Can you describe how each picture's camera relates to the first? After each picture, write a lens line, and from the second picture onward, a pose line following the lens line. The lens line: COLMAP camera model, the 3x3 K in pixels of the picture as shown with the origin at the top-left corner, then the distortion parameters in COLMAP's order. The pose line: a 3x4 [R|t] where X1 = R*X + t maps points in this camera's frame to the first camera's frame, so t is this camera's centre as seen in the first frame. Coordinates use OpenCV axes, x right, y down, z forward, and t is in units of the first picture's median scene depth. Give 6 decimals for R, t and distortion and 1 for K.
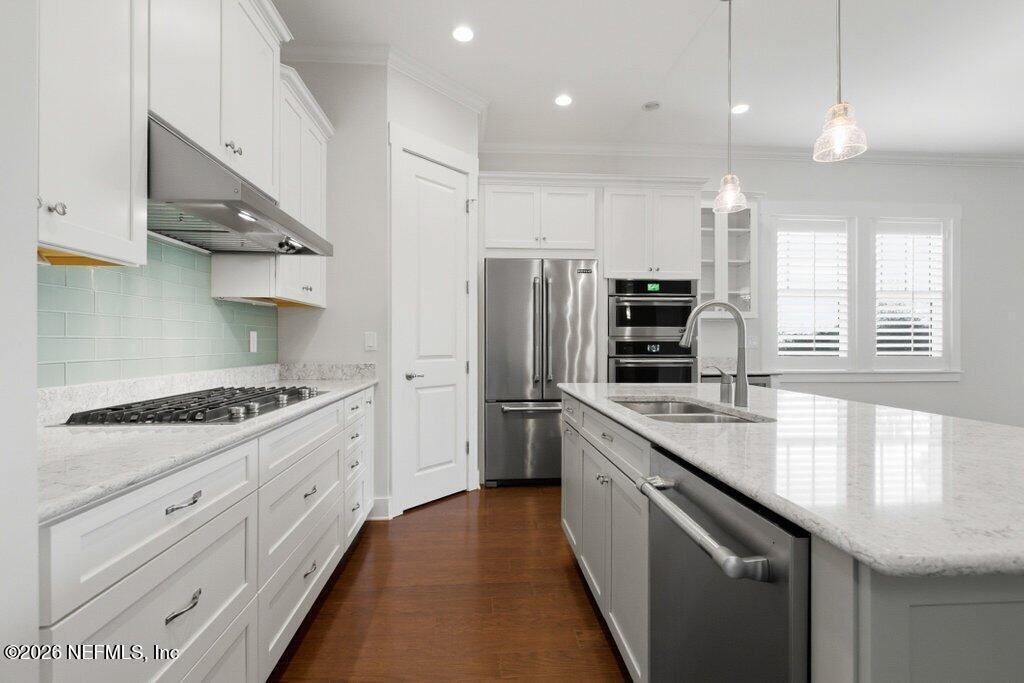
lens RADIAL K [[461.8, 0, 505.3], [0, 461.8, 341.0], [0, 0, 1]] dist [0.000024, -0.001454]
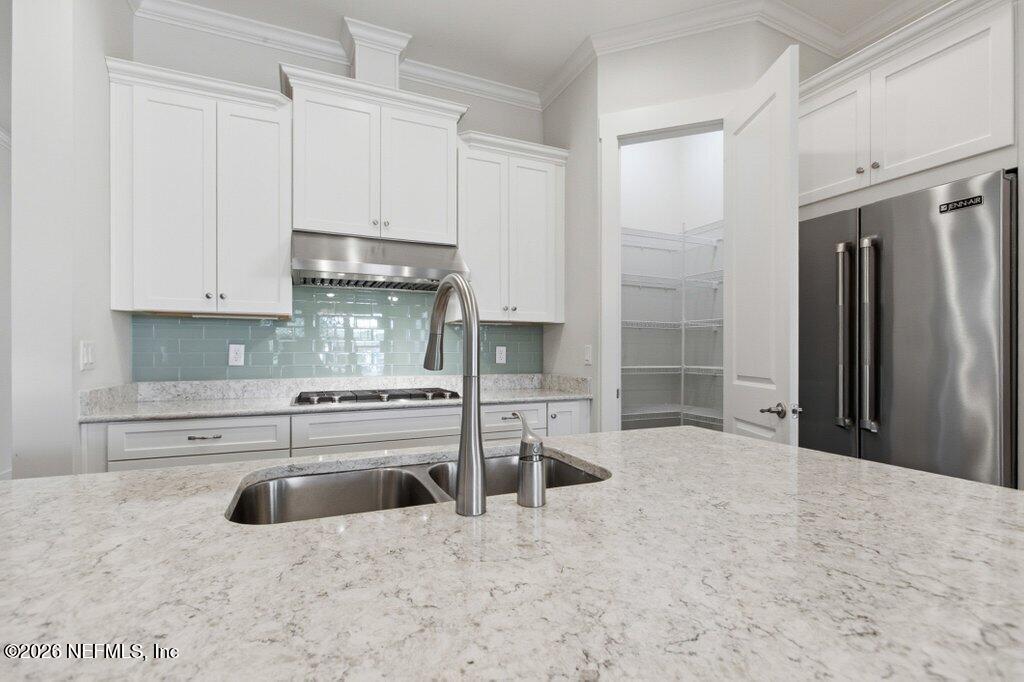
lens RADIAL K [[461.8, 0, 508.9], [0, 461.8, 352.2], [0, 0, 1]] dist [0.000024, -0.001454]
pose [[0.344819, -0.003263, -0.938664, 0.433150], [-0.001698, 0.999990, -0.004100, -0.000296], [0.938668, 0.003007, 0.344810, 0.404842]]
